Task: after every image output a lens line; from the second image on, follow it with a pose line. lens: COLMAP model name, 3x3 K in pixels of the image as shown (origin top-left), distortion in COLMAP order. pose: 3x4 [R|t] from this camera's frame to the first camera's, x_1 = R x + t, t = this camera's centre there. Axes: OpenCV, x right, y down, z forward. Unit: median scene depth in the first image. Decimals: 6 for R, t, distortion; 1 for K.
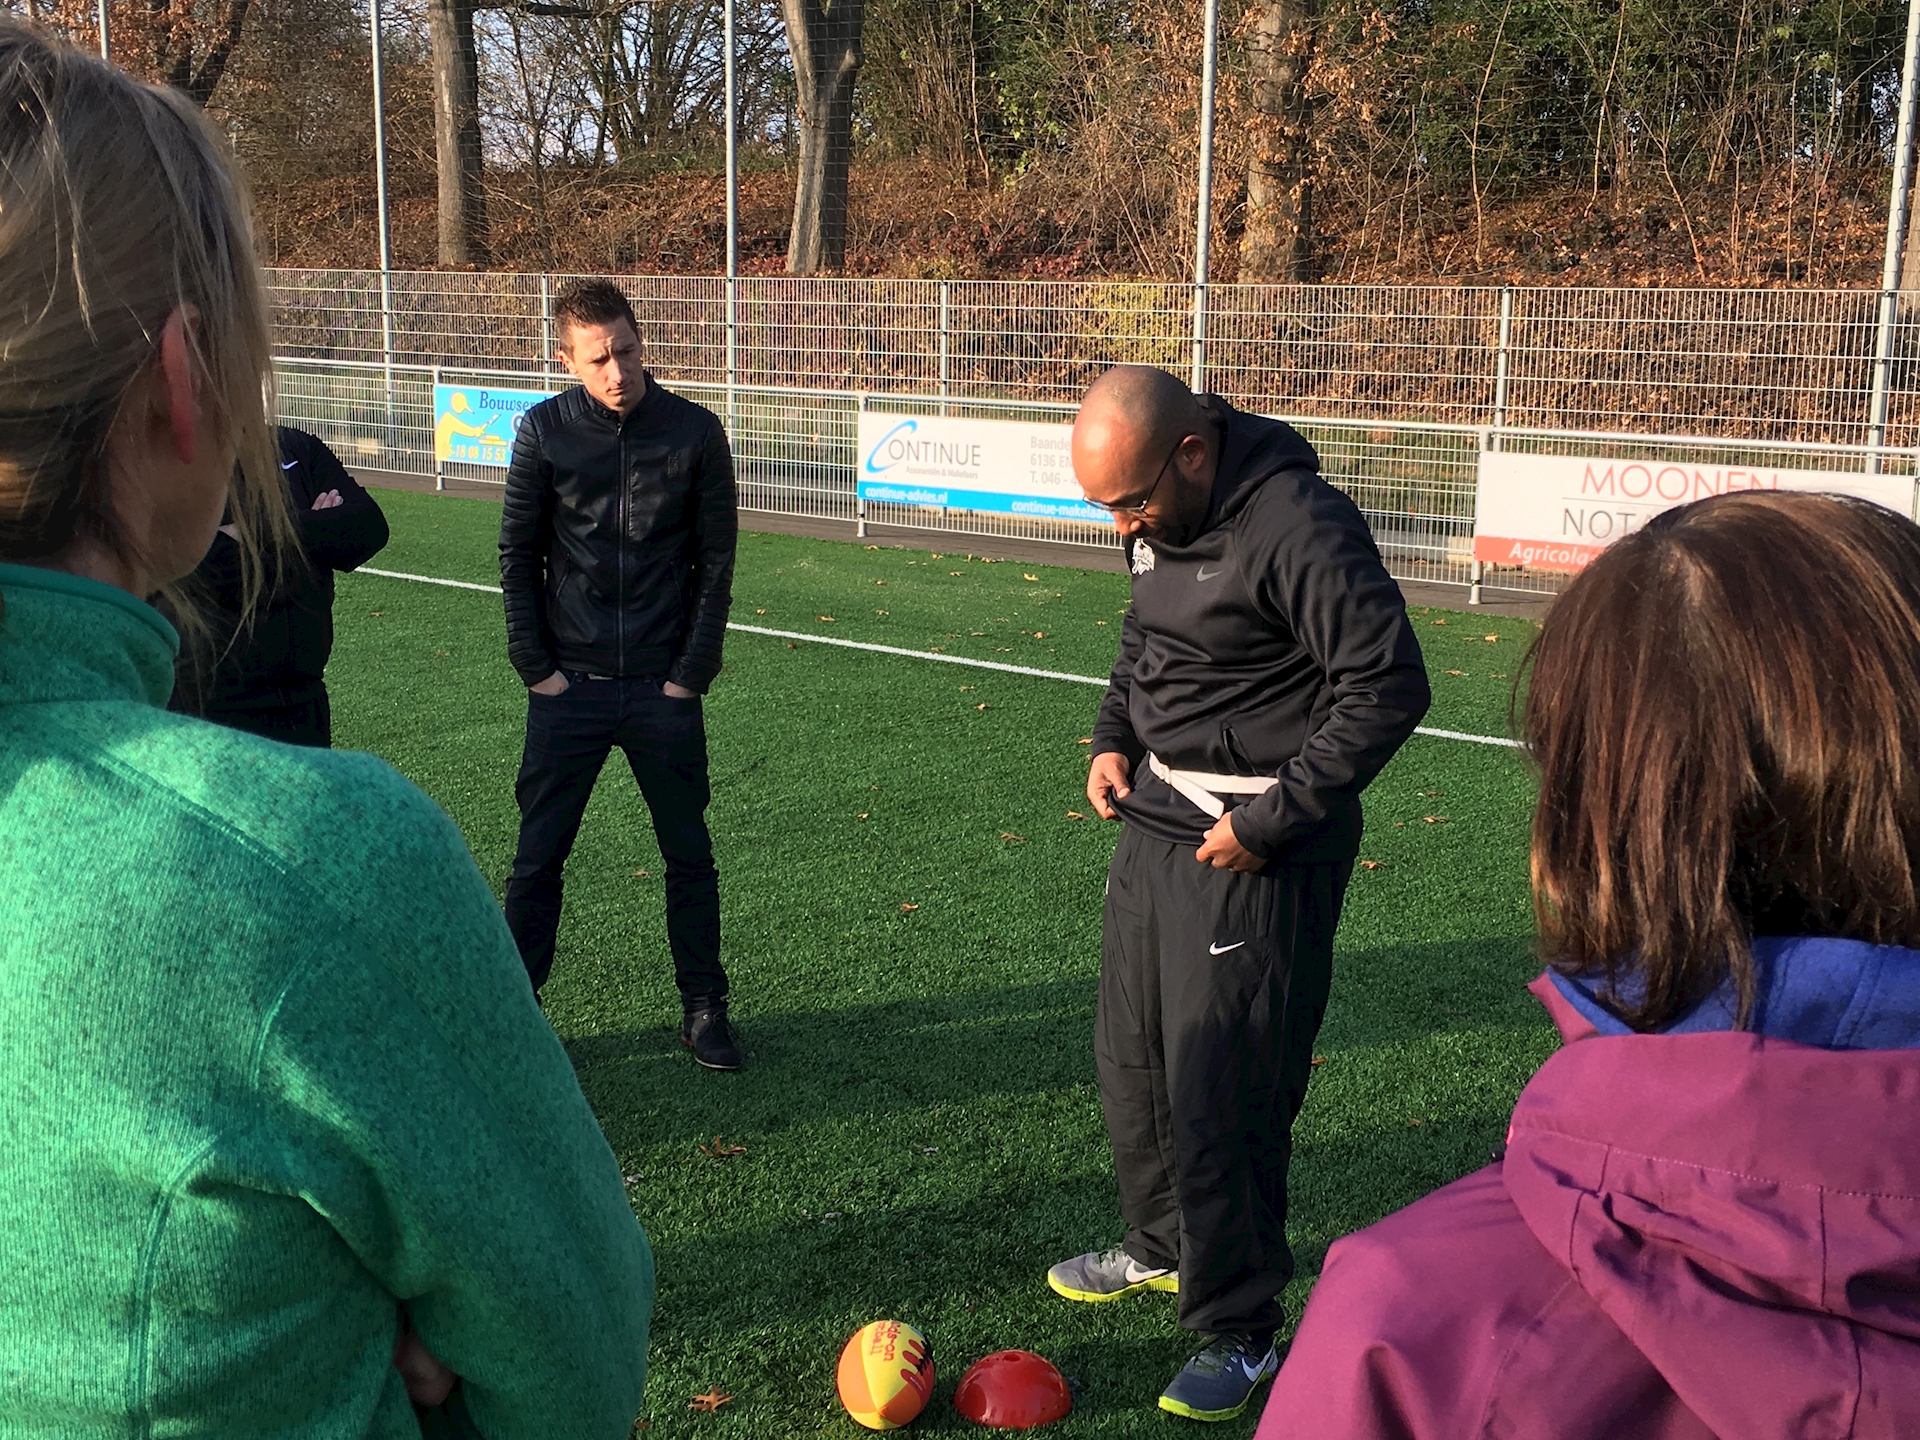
lens RADIAL K [[2334.7, 0, 960.0], [0, 2334.7, 720.0], [0, 0, 1]] dist [0.065873, -0.013462]
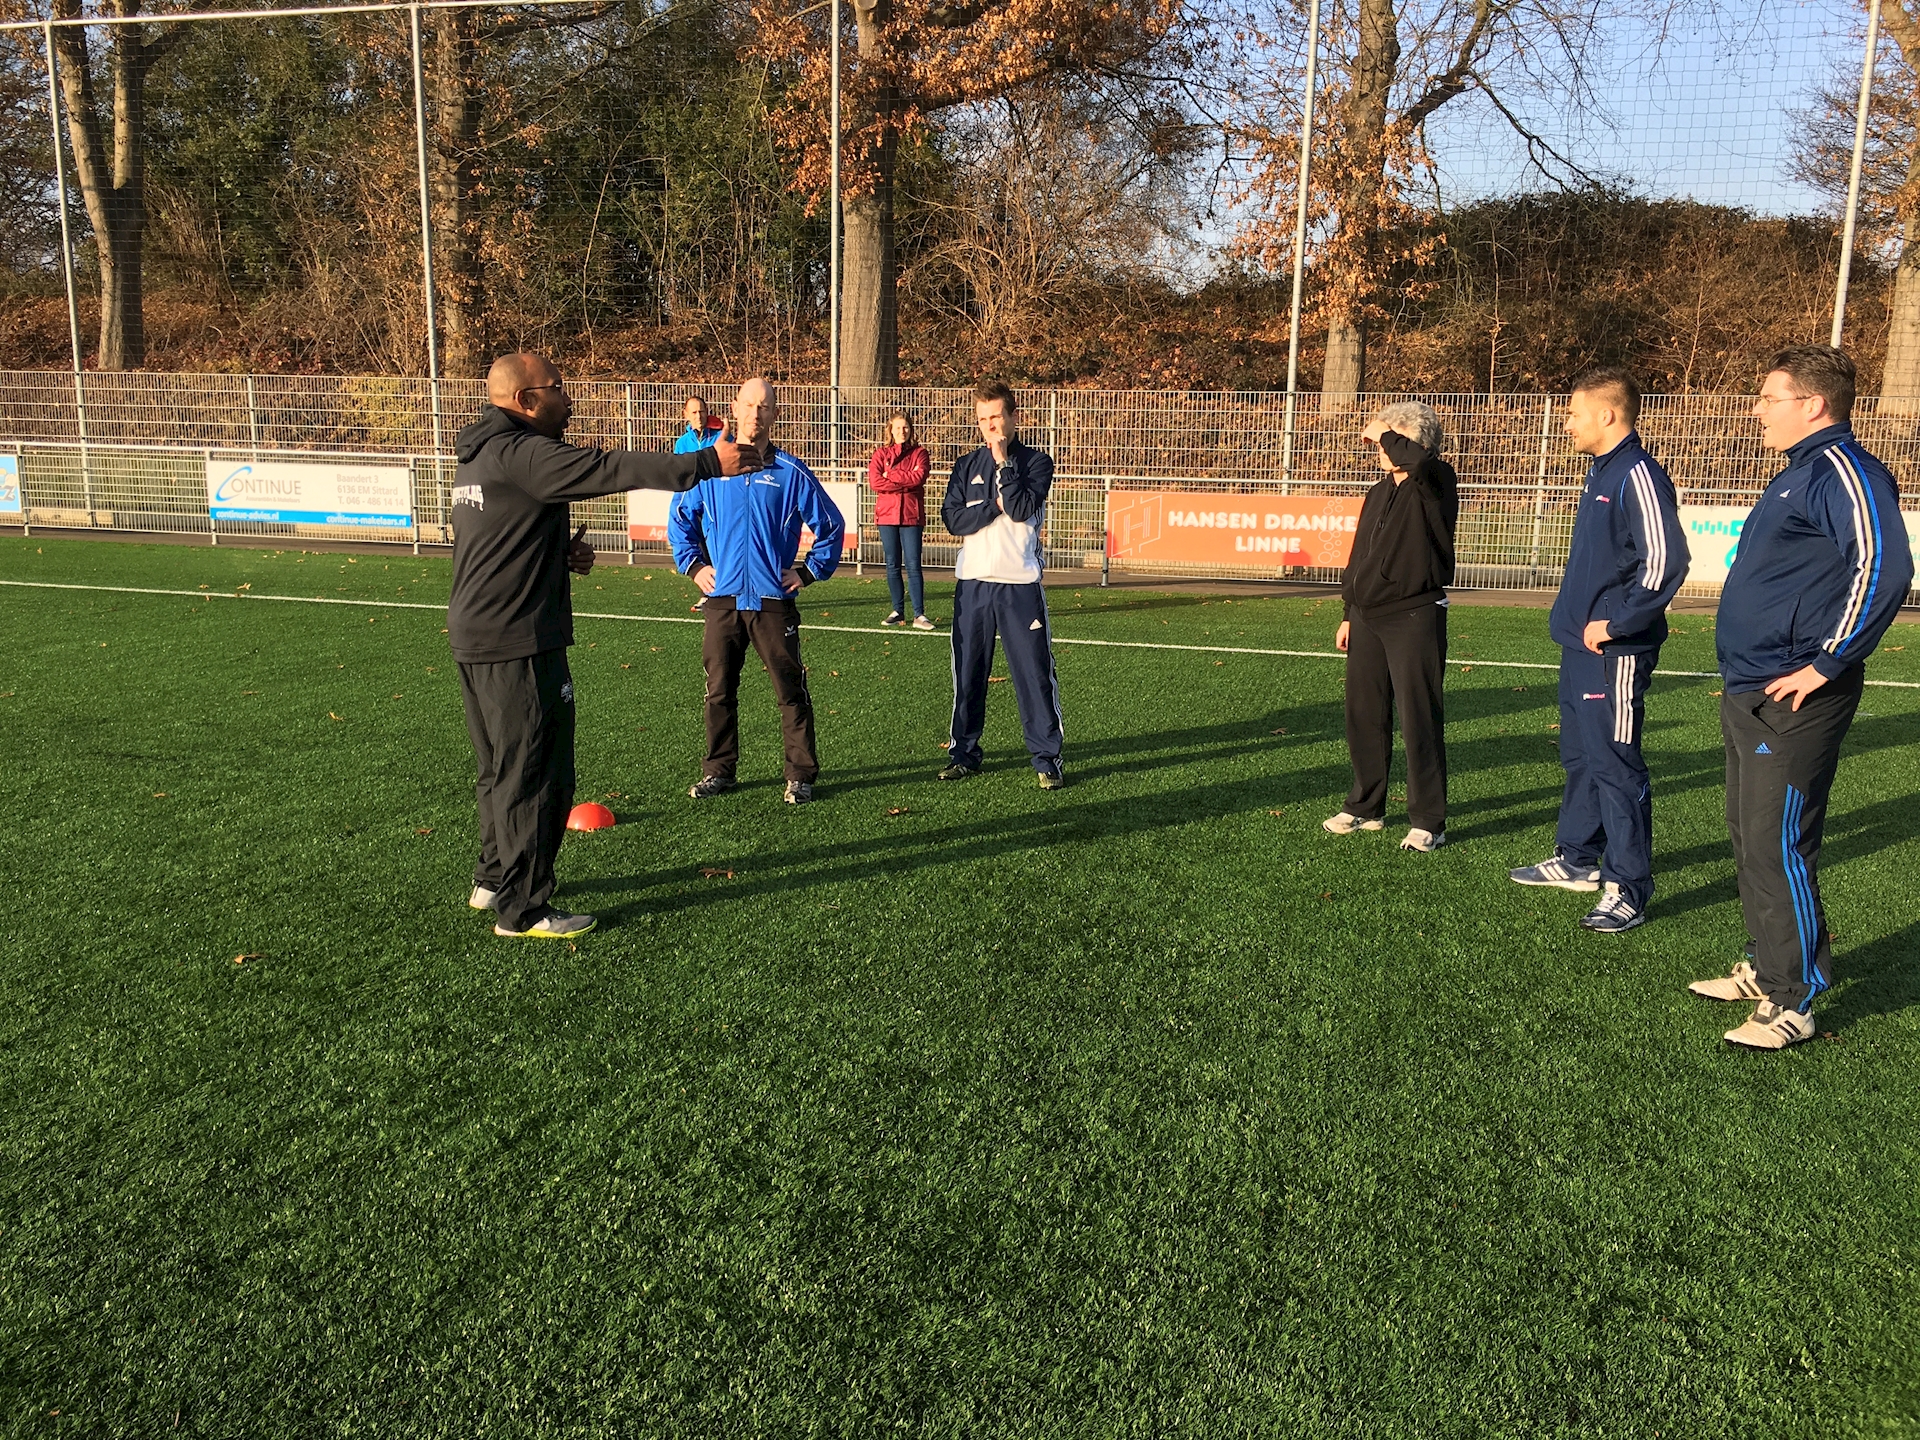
lens RADIAL K [[1626.6, 0, 964.3], [0, 1626.6, 724.2], [0, 0, 1]] dist [0.093723, -0.129856]
pose [[0.897035, -0.088704, 0.432967, -0.080371], [0.079497, 0.996058, 0.039362, 0.034028], [-0.434751, -0.000889, 0.900550, -0.171514]]
